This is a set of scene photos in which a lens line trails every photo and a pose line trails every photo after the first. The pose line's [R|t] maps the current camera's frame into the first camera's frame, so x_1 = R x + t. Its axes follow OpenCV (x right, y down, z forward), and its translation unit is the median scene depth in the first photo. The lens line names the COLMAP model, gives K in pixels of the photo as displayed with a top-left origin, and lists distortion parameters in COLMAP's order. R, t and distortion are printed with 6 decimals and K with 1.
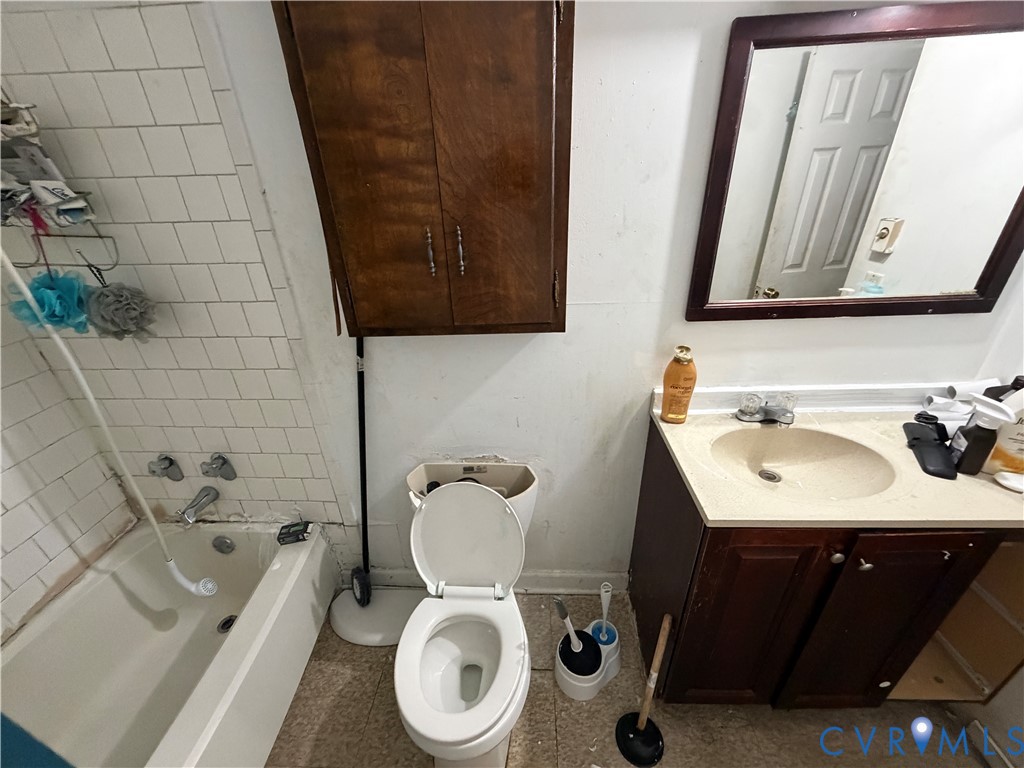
lens RADIAL K [[408.1, 0, 510.4], [0, 408.1, 385.4], [0, 0, 1]] dist [0.002310, -0.000709]
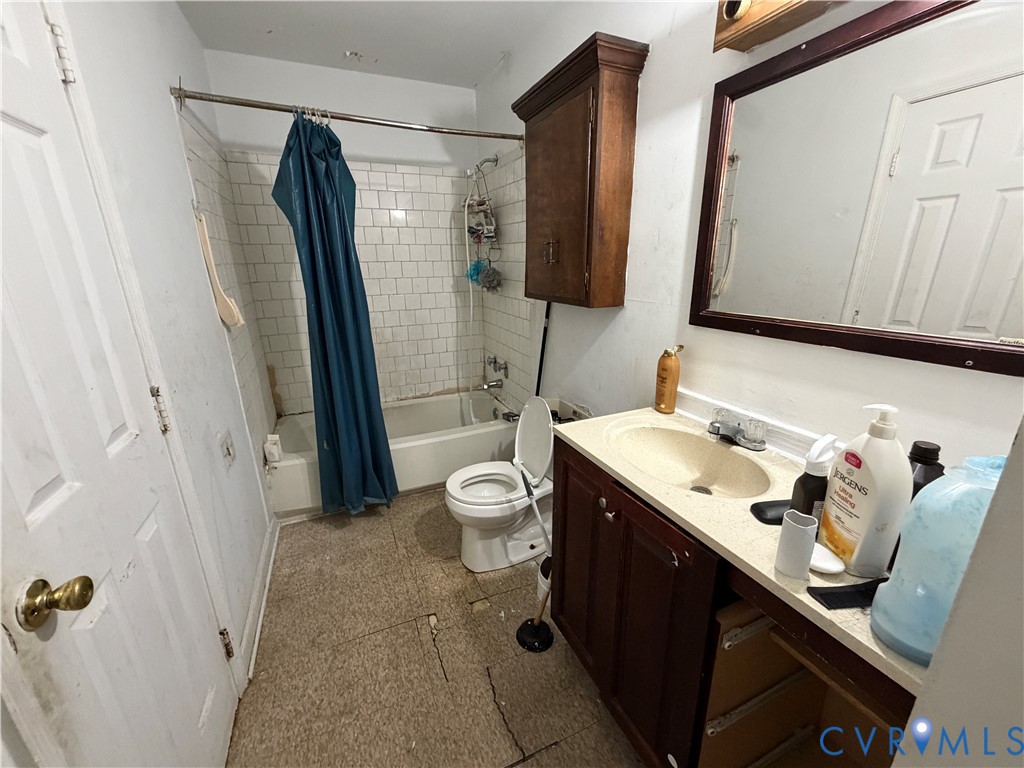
lens RADIAL K [[408.1, 0, 512.1], [0, 408.1, 384.4], [0, 0, 1]] dist [0.002310, -0.000709]
pose [[0.442459, 0.289239, -0.848865, 1.133227], [-0.412369, 0.906173, 0.093825, 0.084072], [0.796355, 0.308532, 0.520217, 0.063070]]
